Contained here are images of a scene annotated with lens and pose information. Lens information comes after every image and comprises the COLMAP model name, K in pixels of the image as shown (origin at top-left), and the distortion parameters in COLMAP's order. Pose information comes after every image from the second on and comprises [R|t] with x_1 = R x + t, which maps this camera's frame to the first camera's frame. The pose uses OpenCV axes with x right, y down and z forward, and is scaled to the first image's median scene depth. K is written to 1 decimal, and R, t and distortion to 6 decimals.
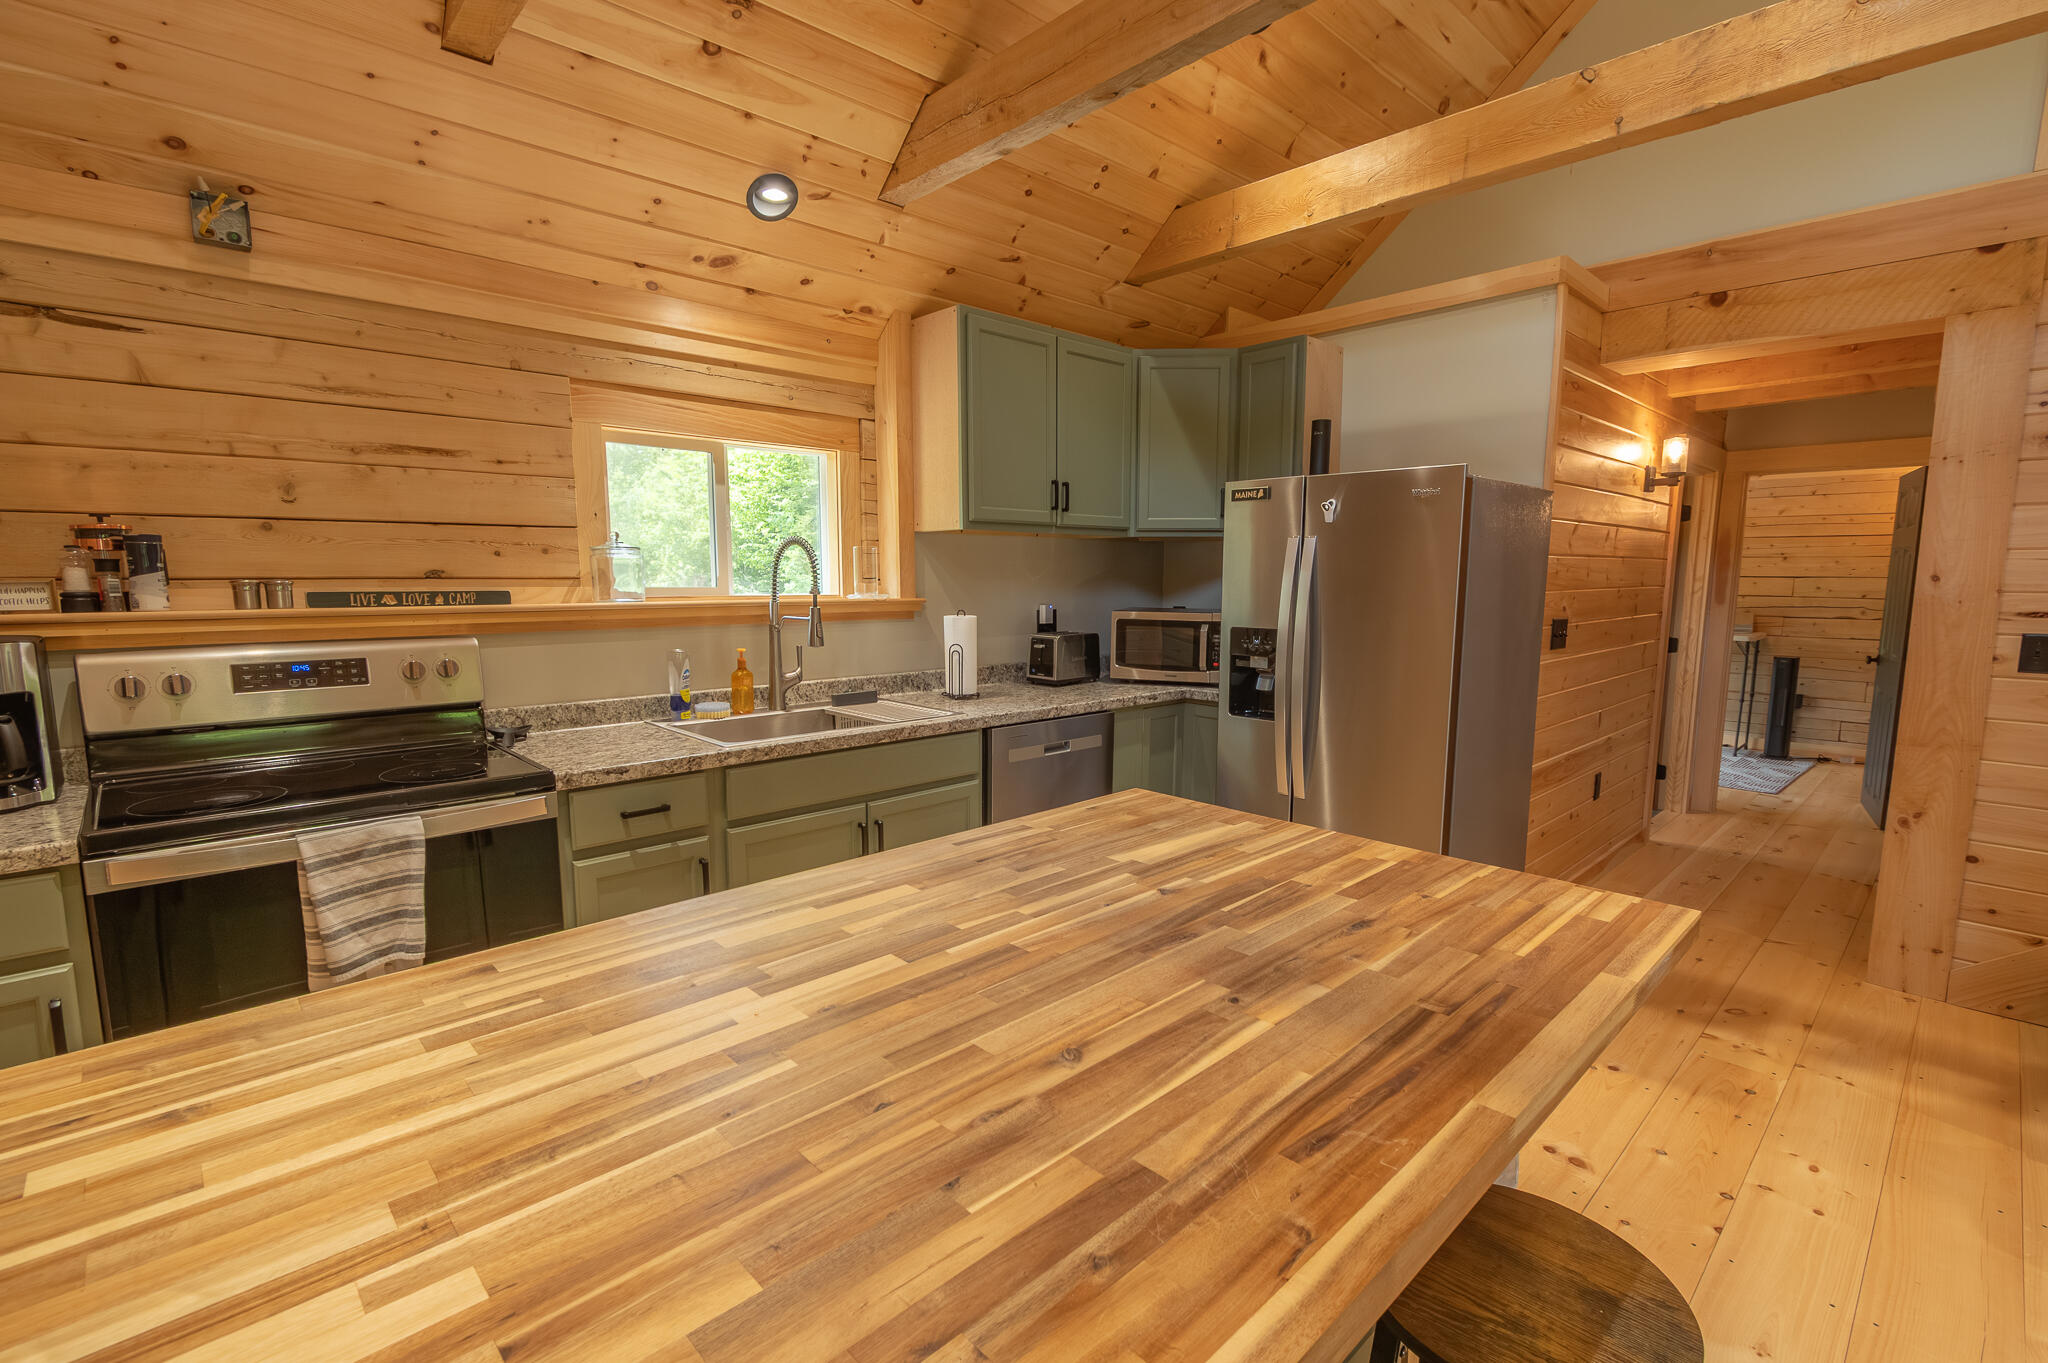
lens RADIAL K [[926.9, 0, 1042.0], [0, 926.9, 703.3], [0, 0, 1]] dist [0.000670, -0.000723]
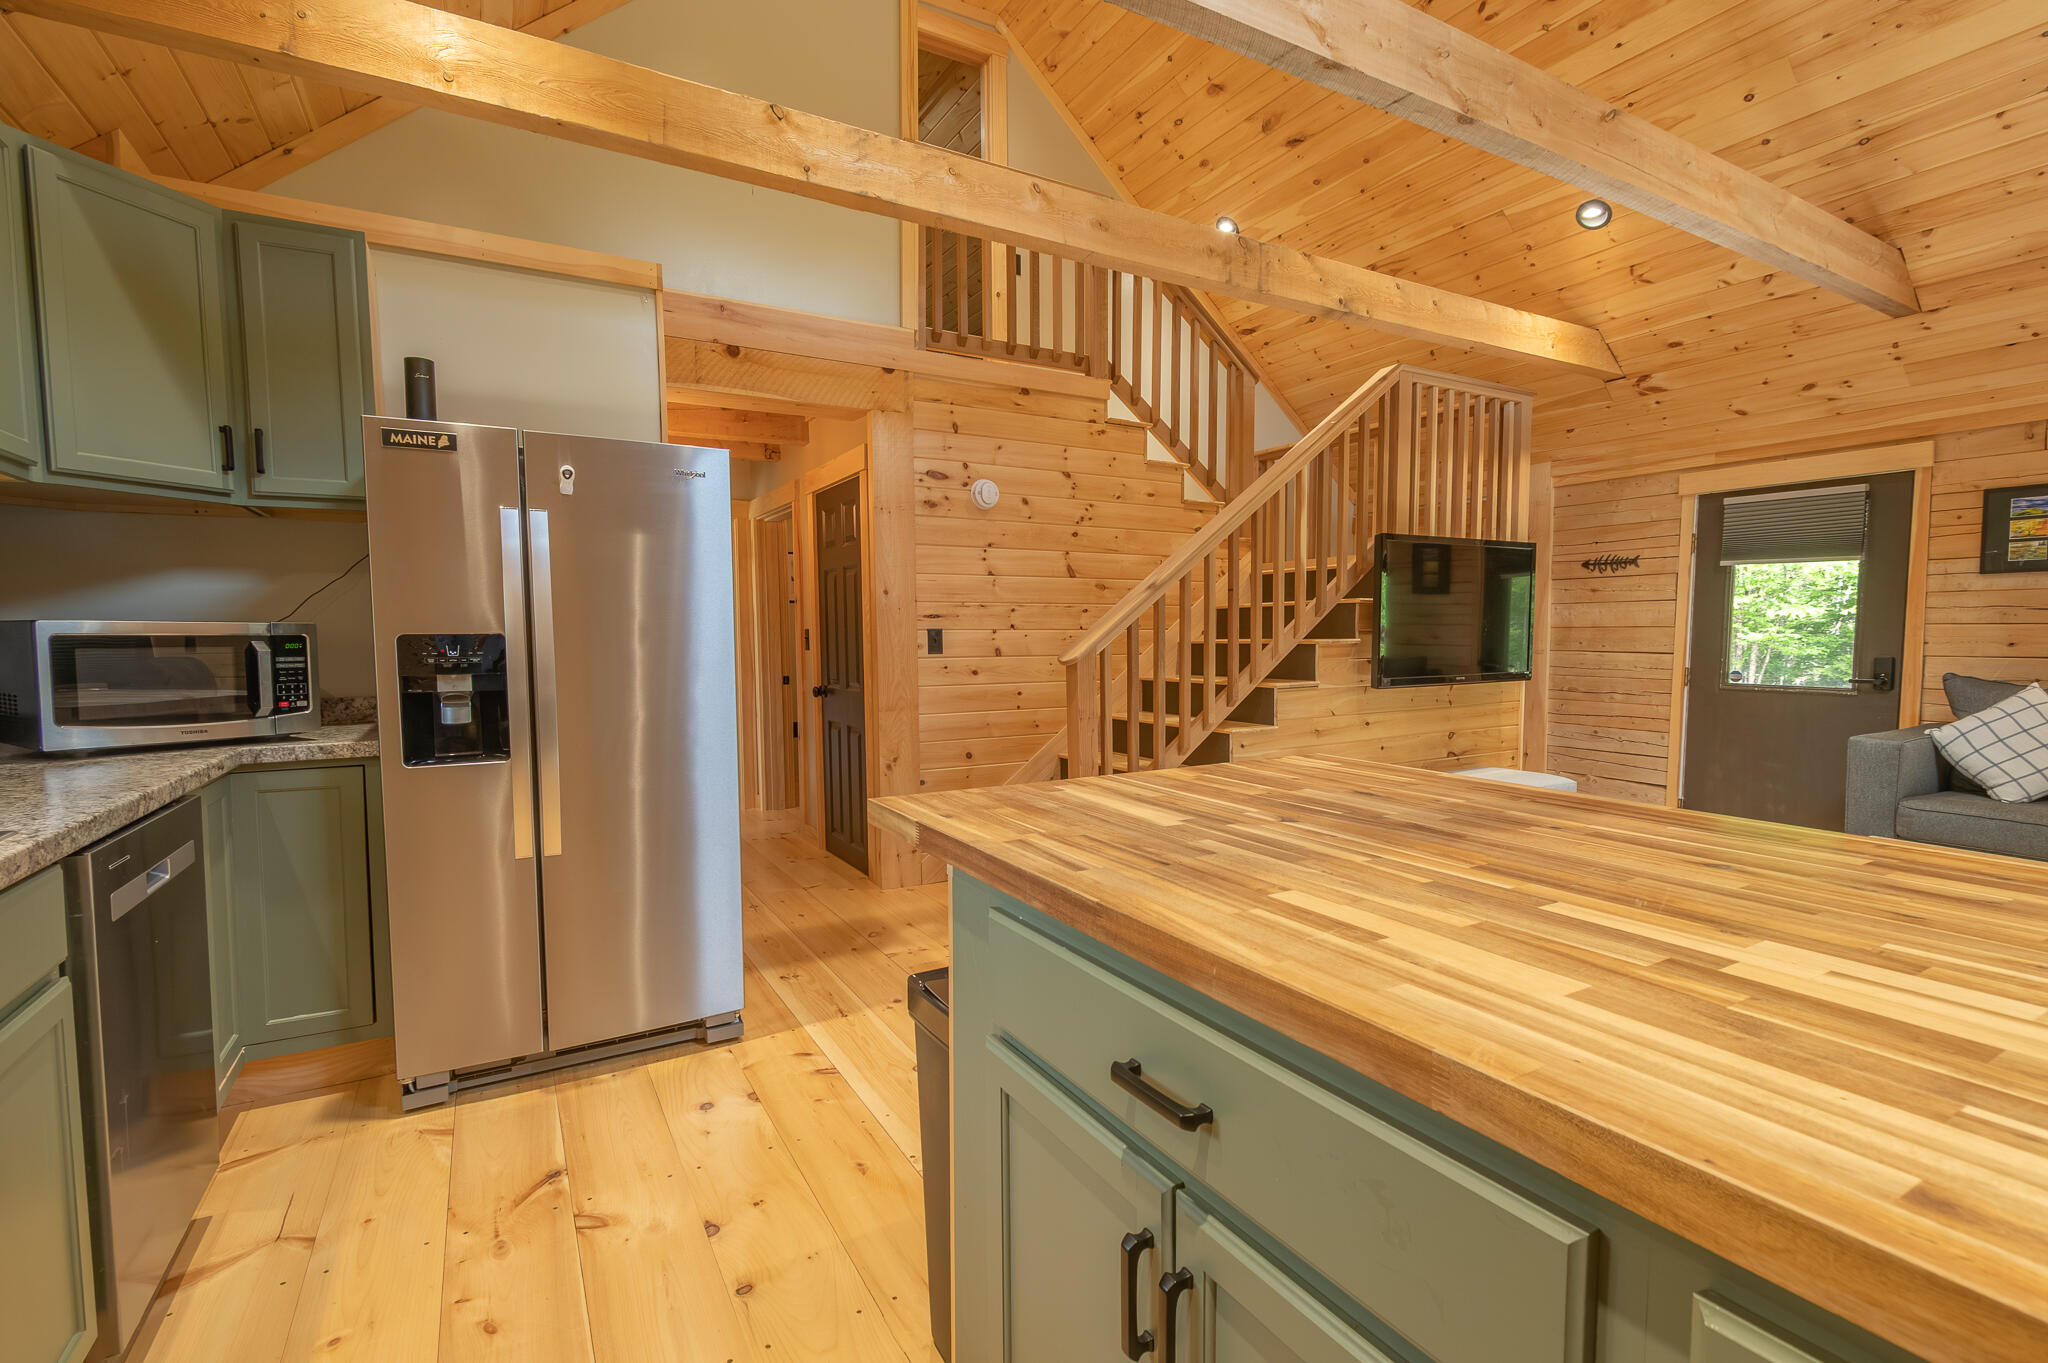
lens RADIAL K [[926.9, 0, 1042.0], [0, 926.9, 703.3], [0, 0, 1]] dist [0.000670, -0.000723]
pose [[0.237247, -0.080131, 0.968139, -0.415053], [0.141852, 0.988768, 0.047076, 0.000779], [-0.961037, 0.126164, 0.245949, 0.487382]]
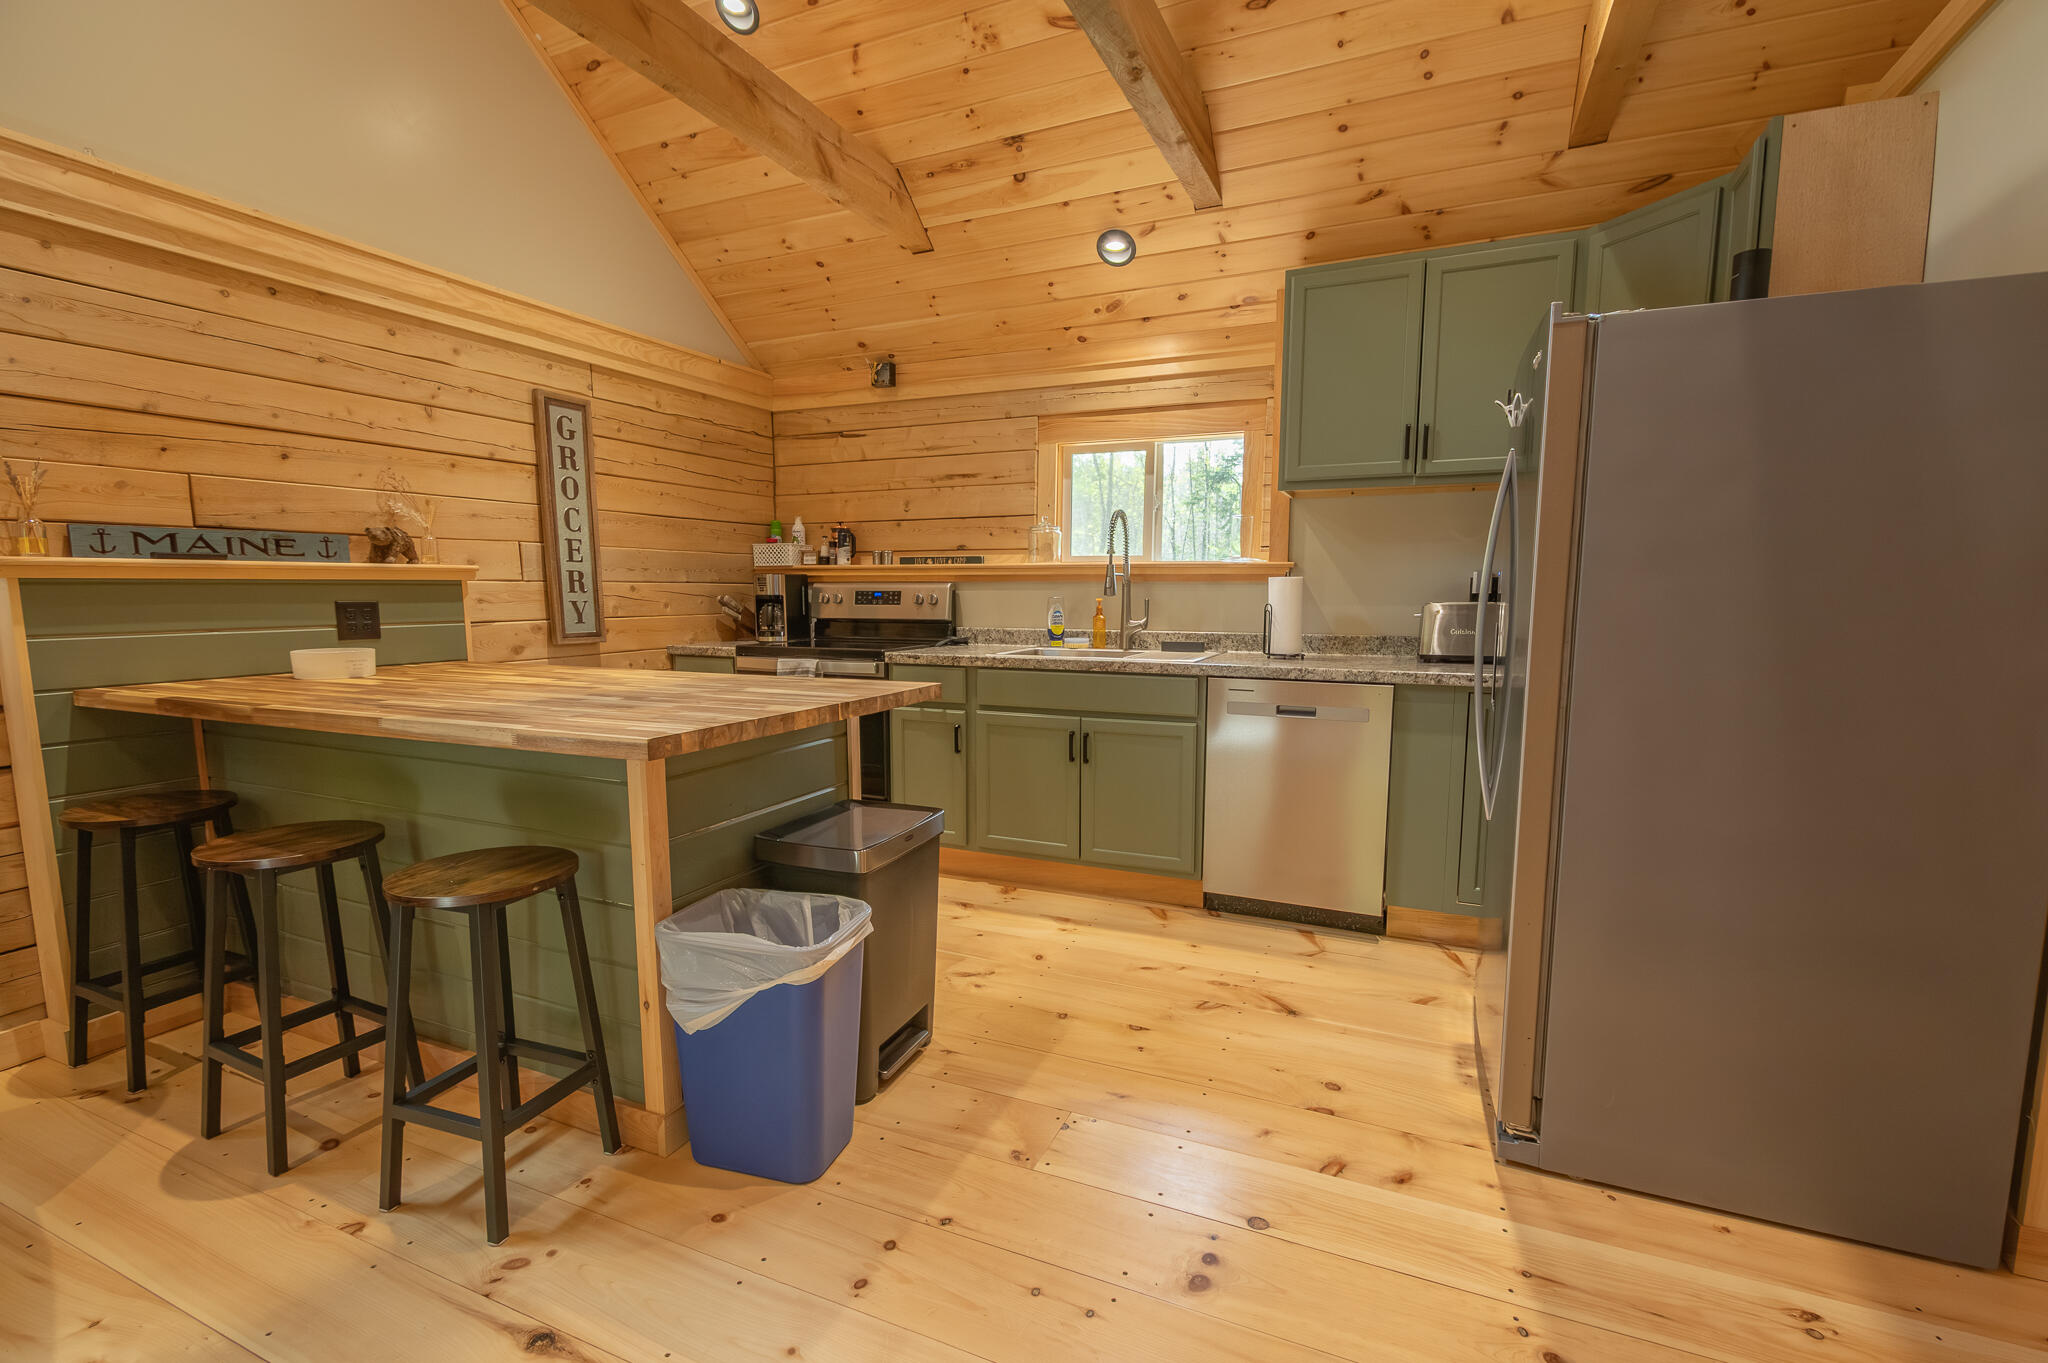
lens RADIAL K [[907.9, 0, 1032.4], [0, 907.9, 701.0], [0, 0, 1]] dist [0.001312, -0.000222]
pose [[0.378723, 0.110491, -0.918891, 0.906816], [-0.131427, 0.989207, 0.064778, 0.014657], [0.916131, 0.096235, 0.389157, 0.460760]]
